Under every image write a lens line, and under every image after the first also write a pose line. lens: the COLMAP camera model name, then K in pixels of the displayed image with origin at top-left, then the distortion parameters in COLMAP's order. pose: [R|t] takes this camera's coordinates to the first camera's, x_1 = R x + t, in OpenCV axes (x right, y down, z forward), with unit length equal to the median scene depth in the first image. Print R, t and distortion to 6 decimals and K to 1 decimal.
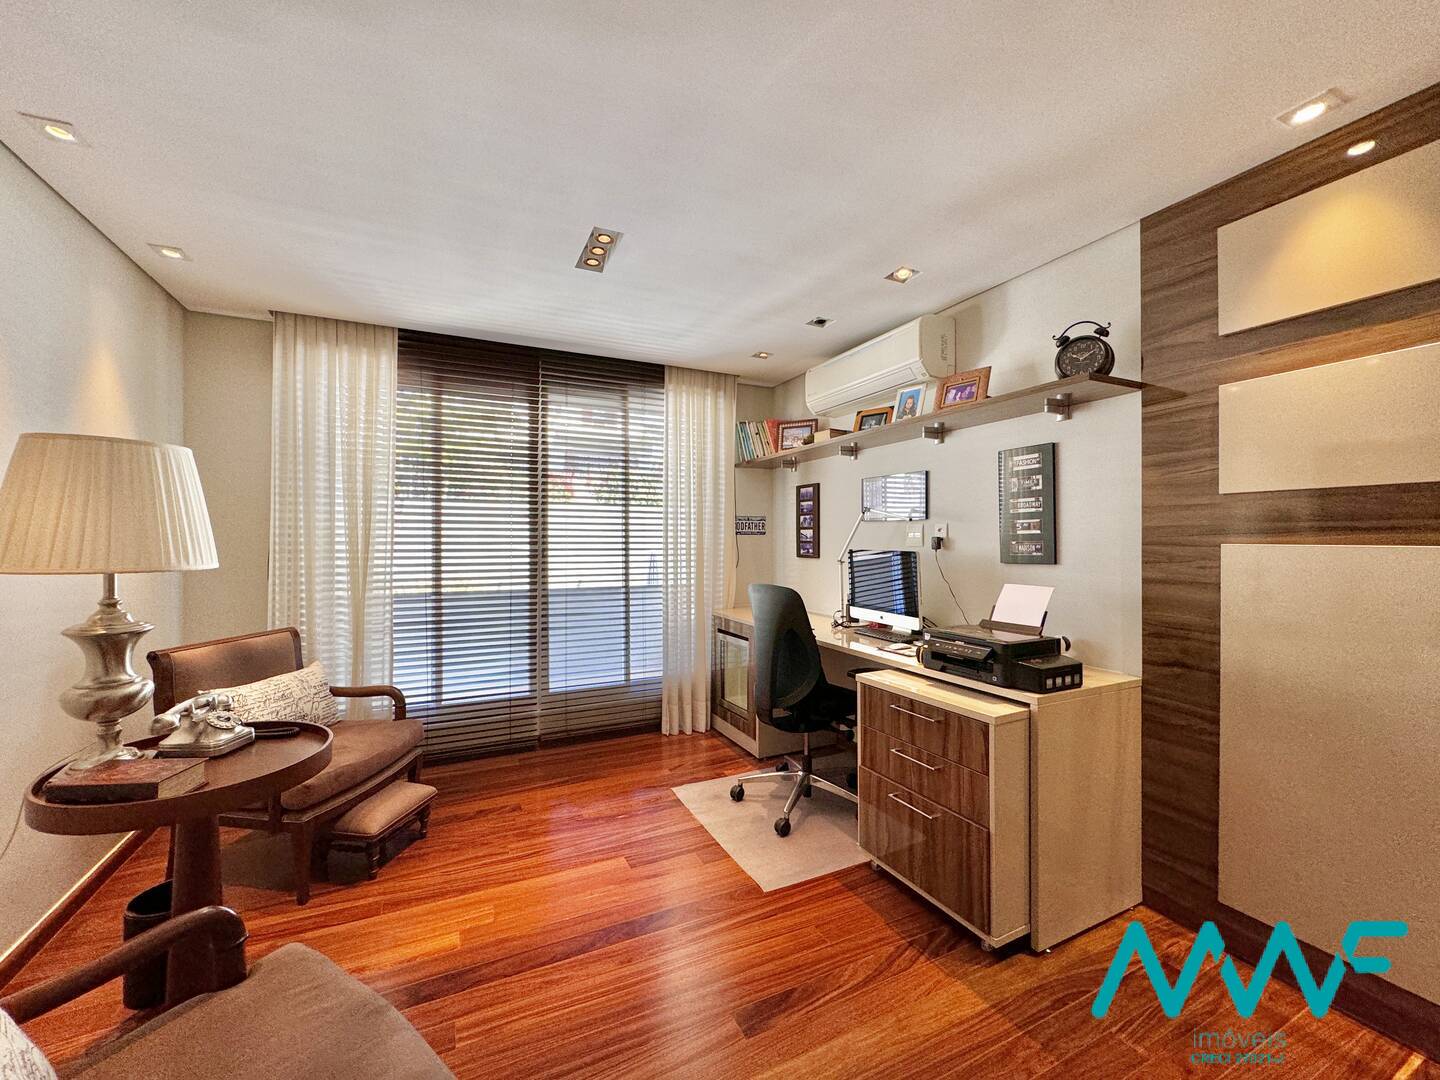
lens RADIAL K [[574.9, 0, 720.1], [0, 574.9, 537.0], [0, 0, 1]] dist [-0.000152, -0.000012]
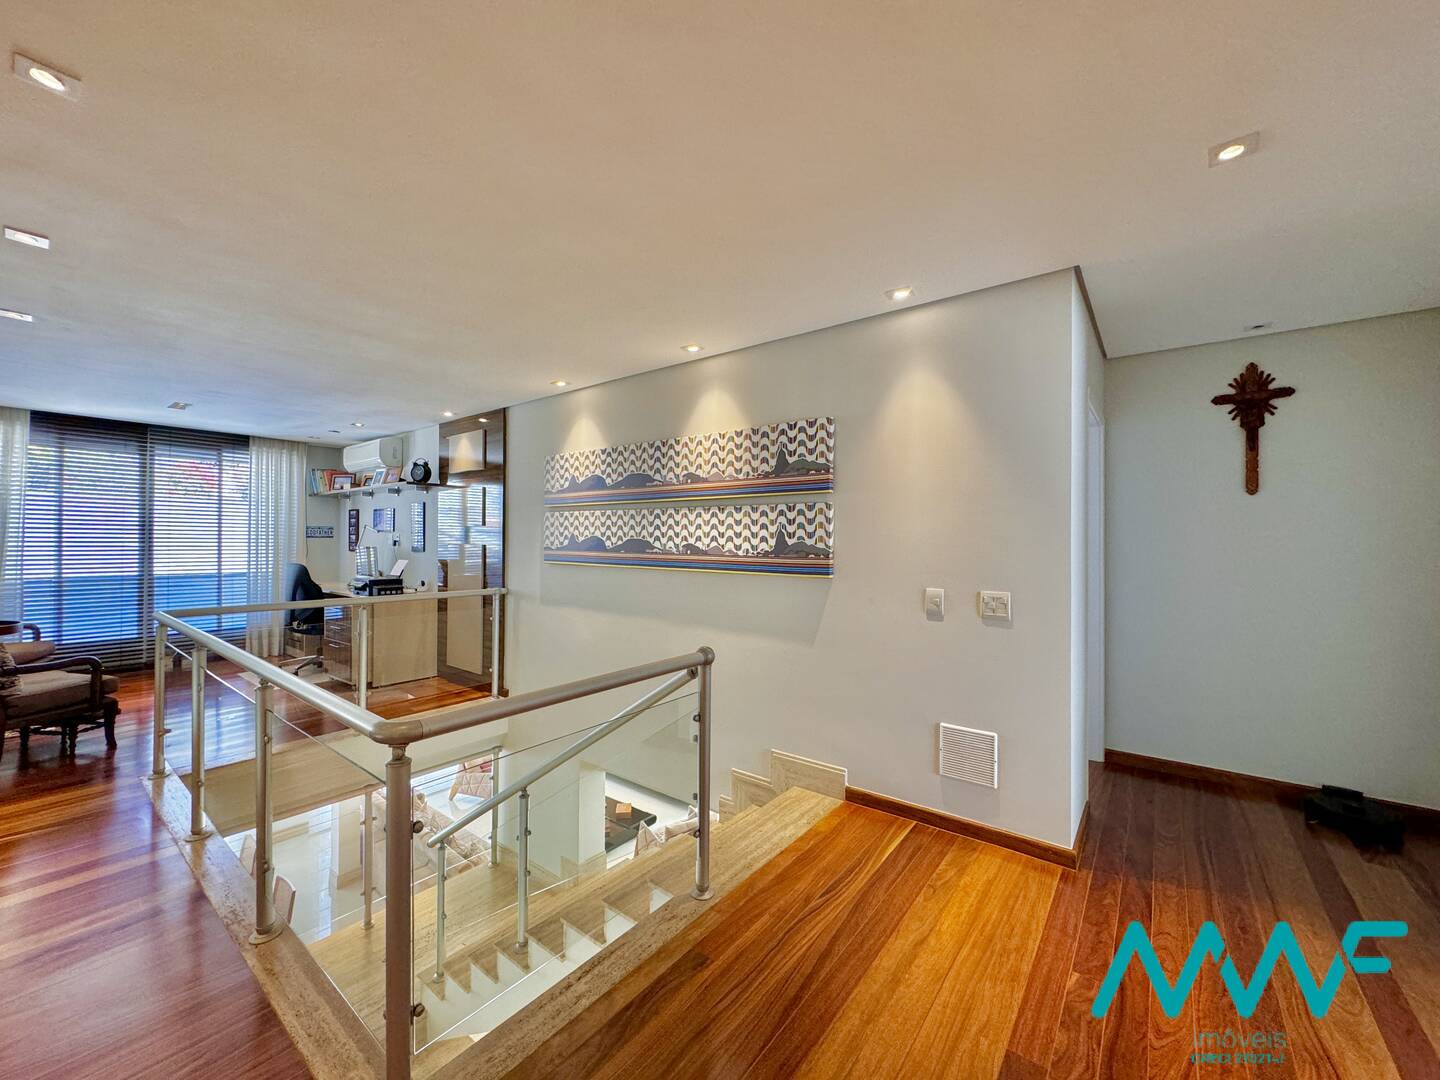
lens RADIAL K [[574.9, 0, 720.1], [0, 574.9, 535.9], [0, 0, 1]] dist [-0.000152, -0.000012]
pose [[0.889944, 0.004941, 0.456043, 0.358831], [-0.001148, 0.999962, -0.008594, 0.002671], [-0.456068, 0.007125, 0.889916, -1.097835]]
